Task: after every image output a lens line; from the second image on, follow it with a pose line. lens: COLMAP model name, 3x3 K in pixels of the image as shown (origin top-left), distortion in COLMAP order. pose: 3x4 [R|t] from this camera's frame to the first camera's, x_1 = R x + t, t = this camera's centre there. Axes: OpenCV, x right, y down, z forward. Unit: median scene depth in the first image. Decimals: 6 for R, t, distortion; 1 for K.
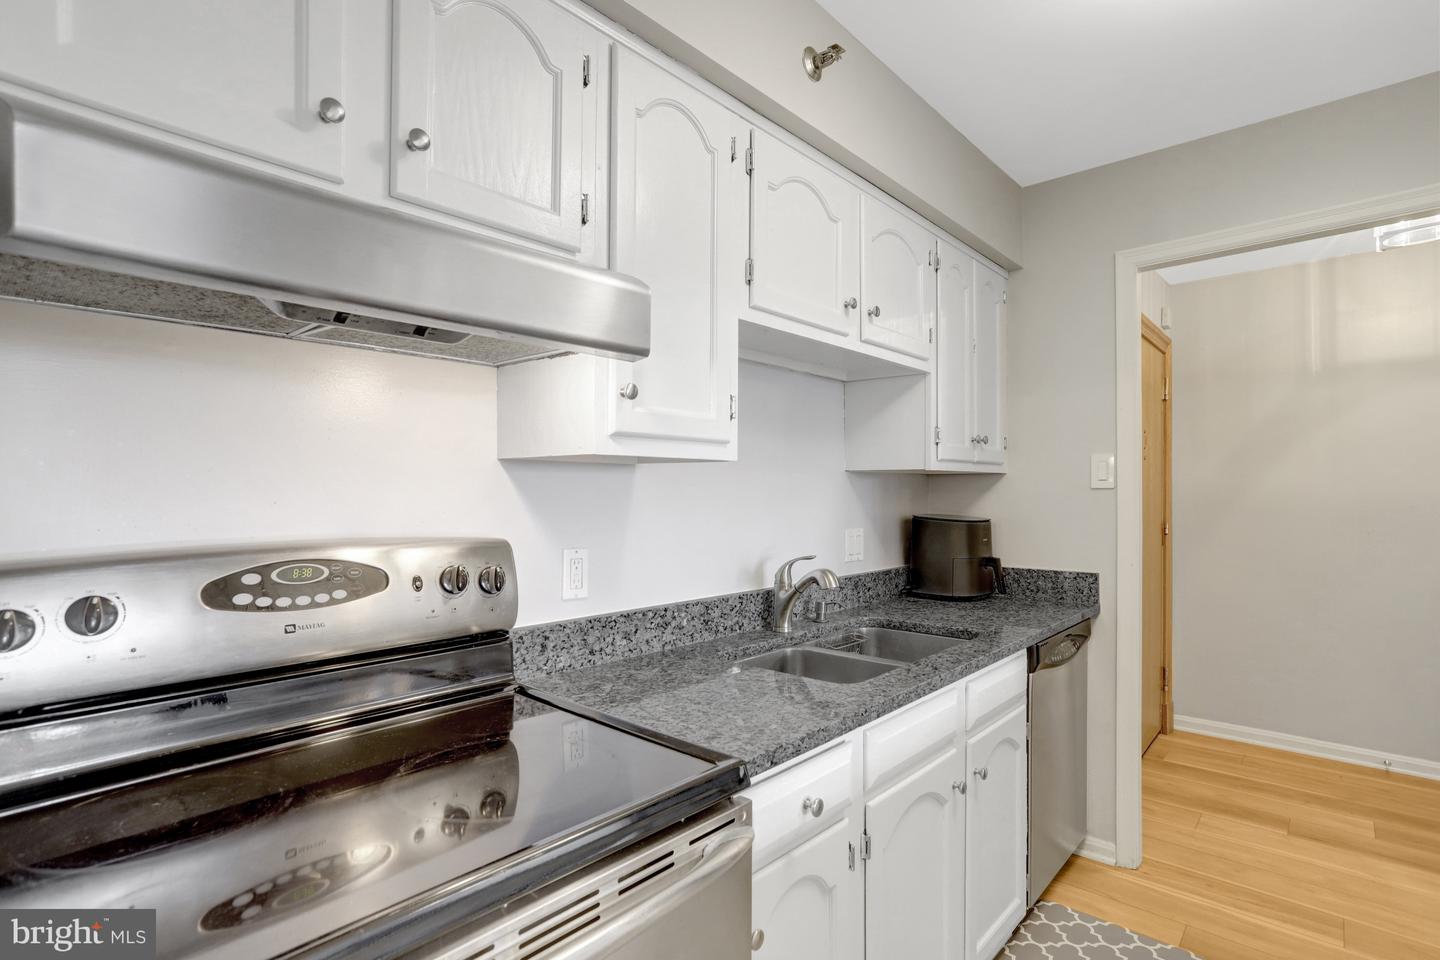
lens RADIAL K [[707.7, 0, 724.0], [0, 707.7, 473.2], [0, 0, 1]] dist [-0.052822, 0.033677]
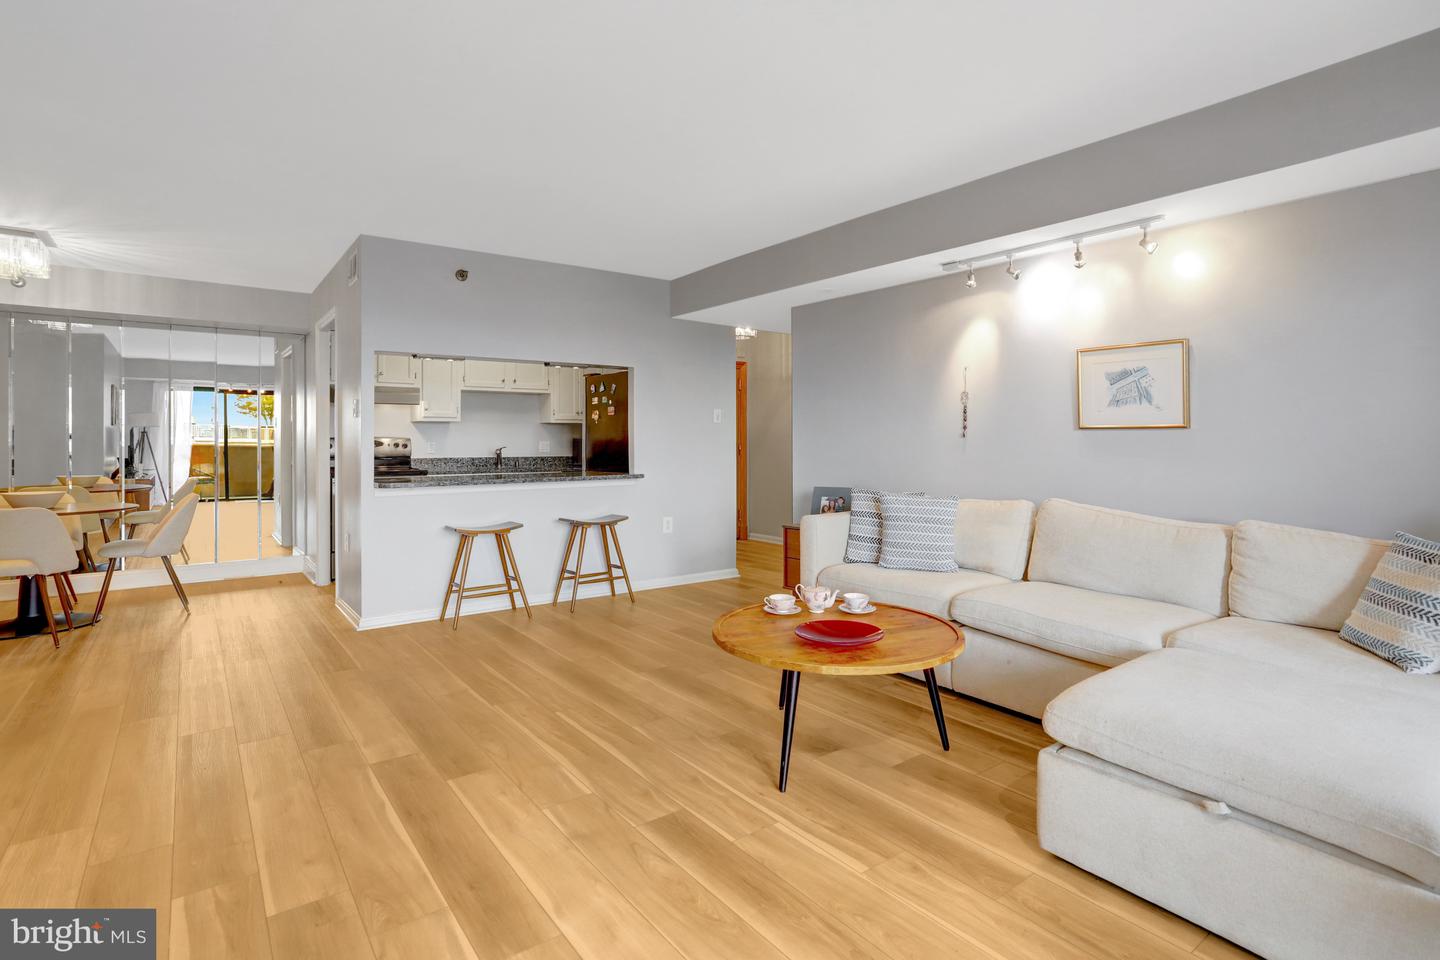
lens RADIAL K [[707.7, 0, 724.0], [0, 707.7, 473.2], [0, 0, 1]] dist [-0.052822, 0.033677]
pose [[0.984983, 0.005250, -0.172571, 2.041653], [0.006732, 0.997610, 0.068771, 0.009993], [0.172520, -0.068900, 0.982593, -2.612157]]
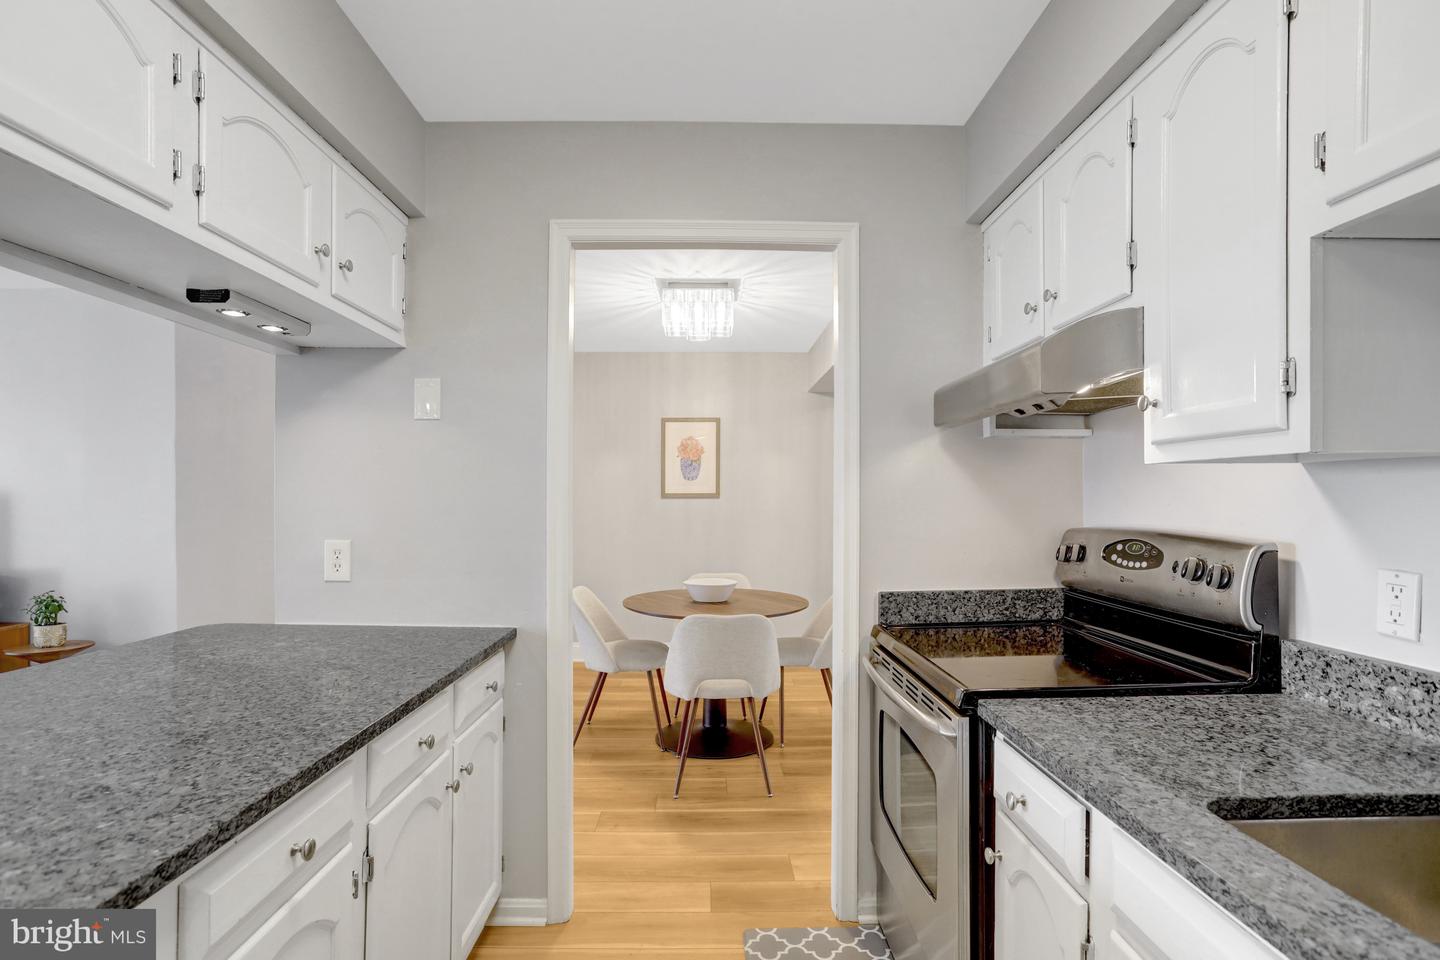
lens RADIAL K [[747.2, 0, 719.5], [0, 747.2, 497.5], [0, 0, 1]] dist [-0.001444, 0.000295]
pose [[-0.735056, -0.000407, -0.678006, 0.748796], [0.019157, 0.999588, -0.021369, 0.027414], [0.677736, -0.028697, -0.734745, 0.955610]]
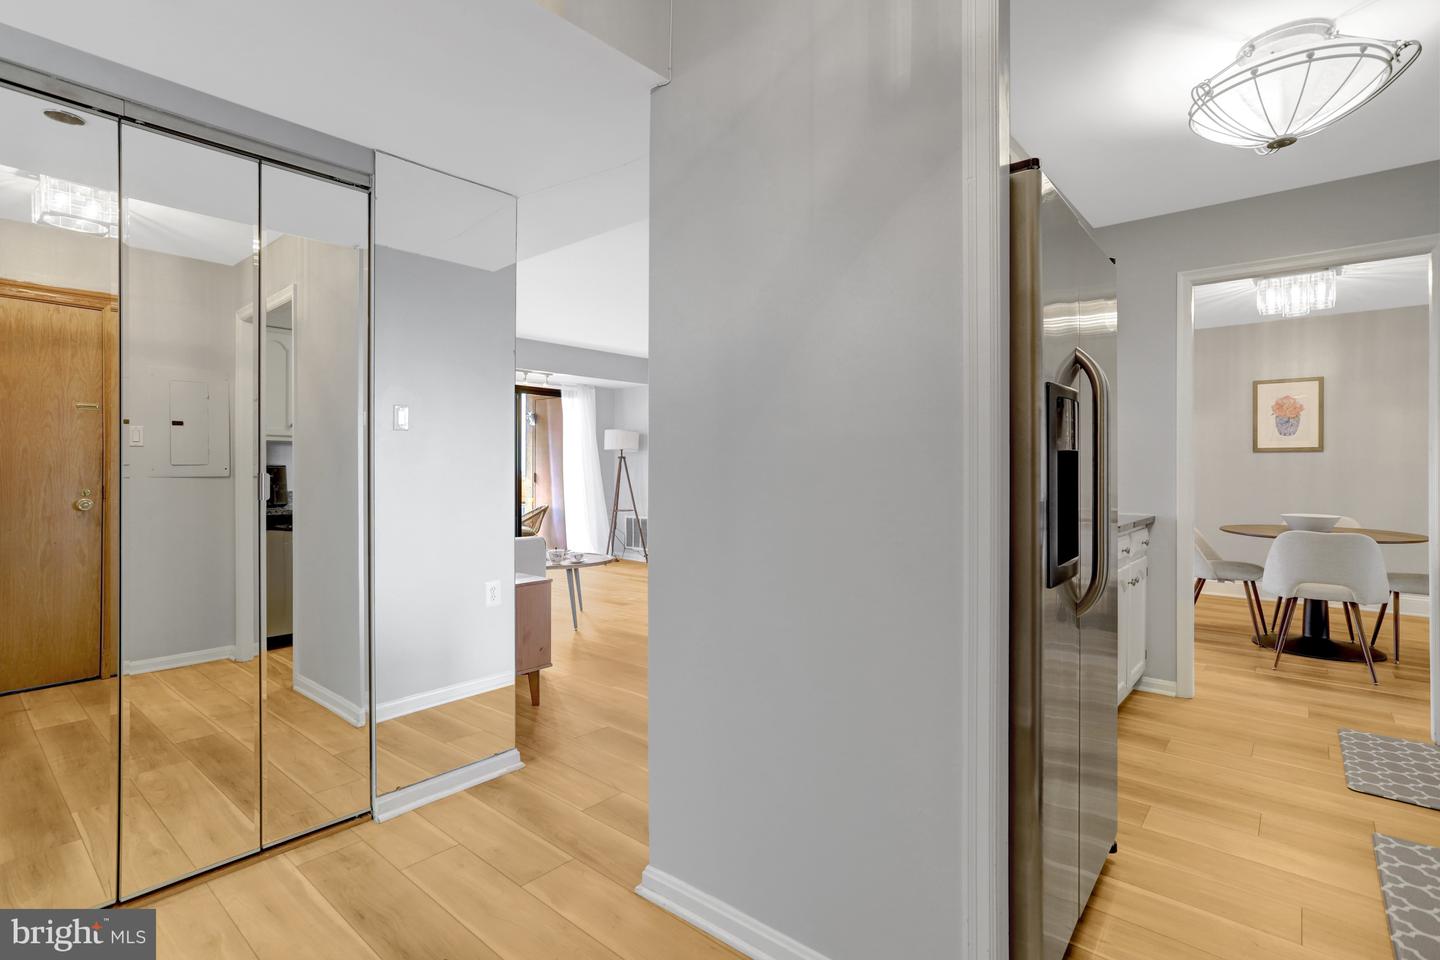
lens RADIAL K [[690.2, 0, 719.6], [0, 690.2, 454.2], [0, 0, 1]] dist [0.000500, 0.010426]
pose [[-0.999766, -0.007096, -0.020451, 1.388394], [-0.006213, 0.999058, -0.042943, 0.124685], [0.020736, -0.042806, -0.998868, 1.701440]]
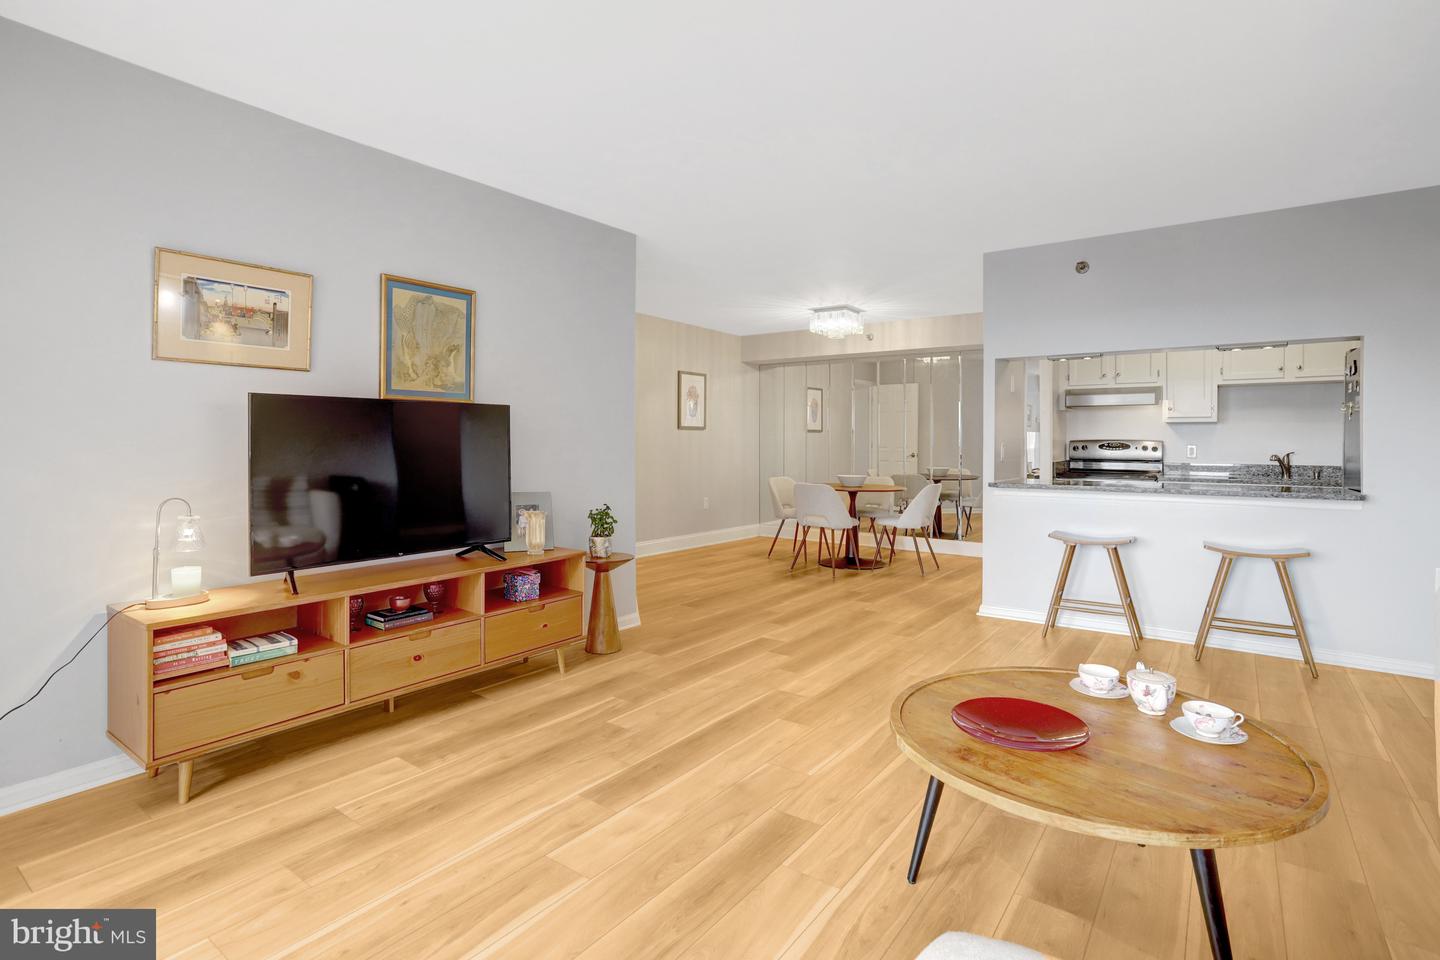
lens RADIAL K [[709.0, 0, 735.6], [0, 709.0, 439.2], [0, 0, 1]] dist [-0.028163, 0.019430]
pose [[0.132364, -0.005675, -0.991185, 2.897127], [0.018261, 0.999828, -0.003286, 0.035023], [0.991033, -0.017665, 0.132445, -1.763671]]
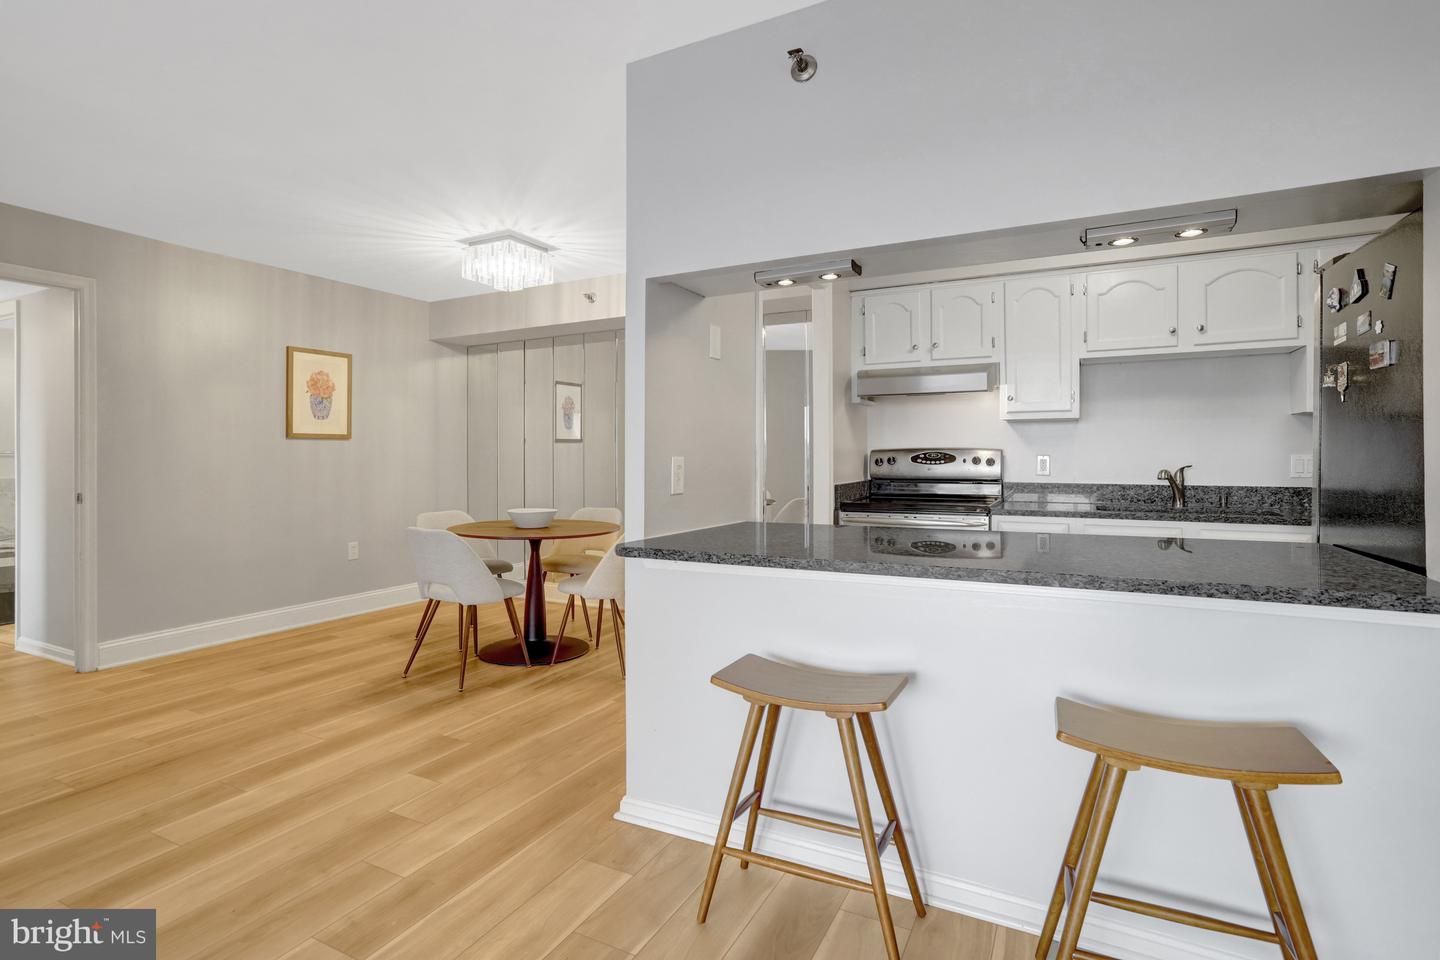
lens RADIAL K [[706.4, 0, 720.2], [0, 706.4, 451.9], [0, 0, 1]] dist [-0.055551, 0.033386]
pose [[0.260486, -0.006832, -0.965453, 1.666876], [0.028515, 0.999593, 0.000620, 0.051833], [0.965056, -0.027691, 0.260575, -0.673265]]
